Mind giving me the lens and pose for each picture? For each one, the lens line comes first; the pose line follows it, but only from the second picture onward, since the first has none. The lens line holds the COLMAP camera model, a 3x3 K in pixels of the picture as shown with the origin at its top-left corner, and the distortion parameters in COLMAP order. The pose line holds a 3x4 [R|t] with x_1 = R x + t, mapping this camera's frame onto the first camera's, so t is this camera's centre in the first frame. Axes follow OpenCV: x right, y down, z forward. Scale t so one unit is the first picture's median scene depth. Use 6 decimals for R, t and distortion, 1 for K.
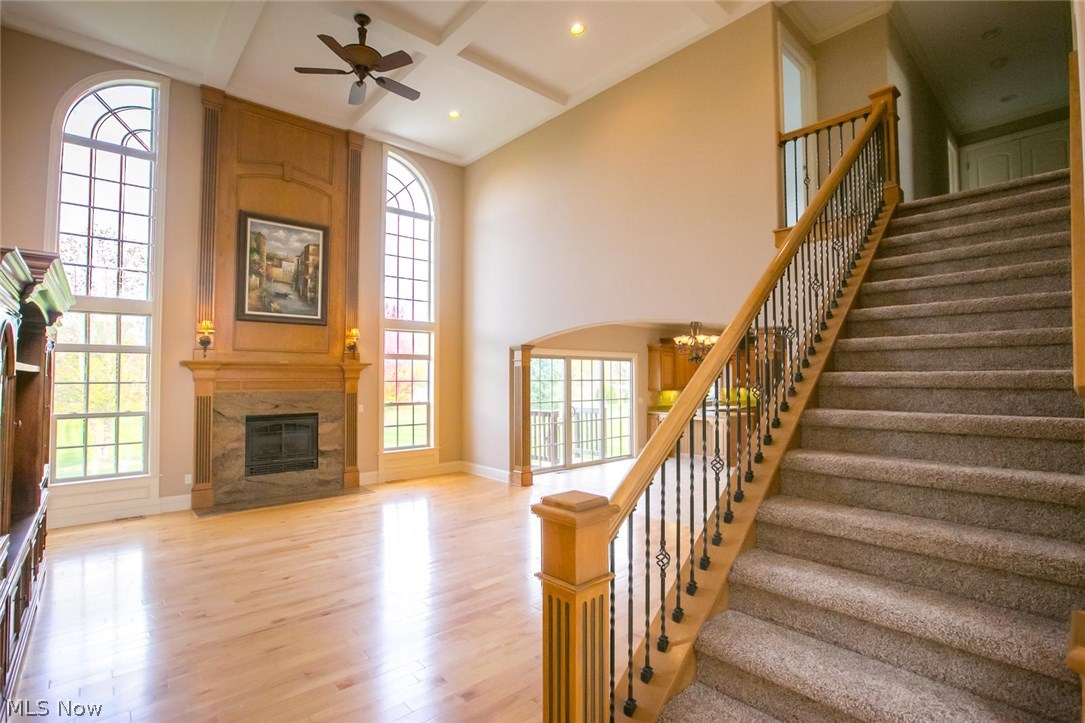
lens RADIAL K [[513.0, 0, 540.1], [0, 513.0, 363.2], [0, 0, 1]] dist [-0.042766, 0.010503]
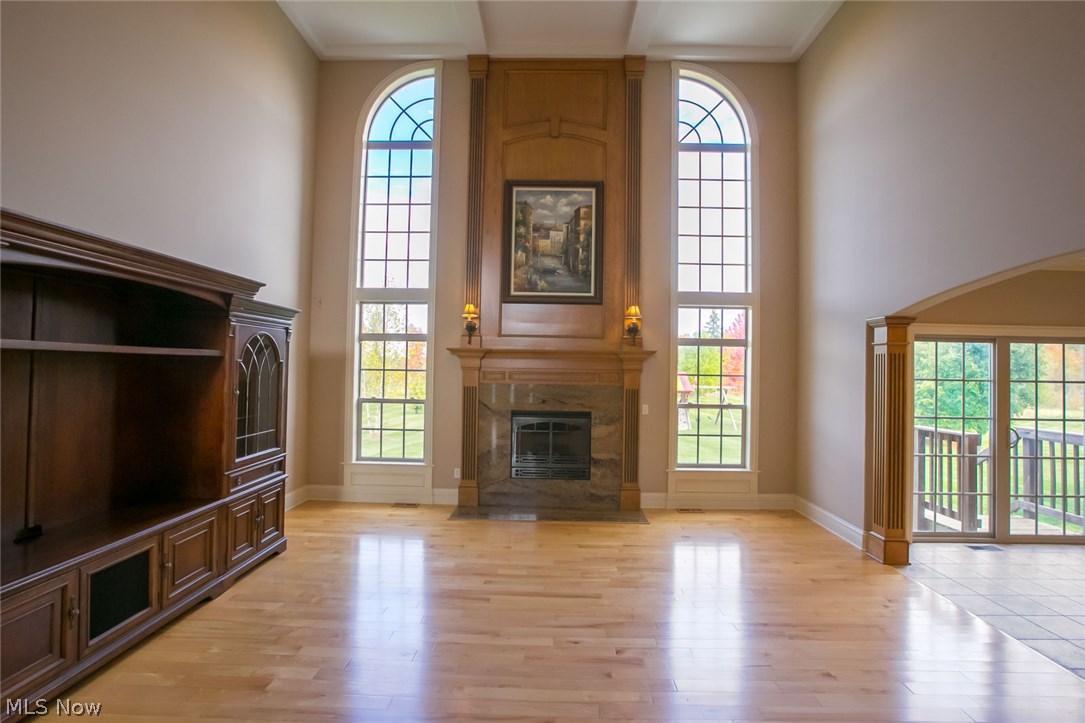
lens RADIAL K [[513.0, 0, 551.5], [0, 513.0, 353.0], [0, 0, 1]] dist [-0.042766, 0.010503]
pose [[0.743814, -0.004172, -0.668374, 0.064756], [0.000614, 0.999984, -0.005558, 0.008186], [0.668387, 0.003724, 0.743804, 0.340676]]
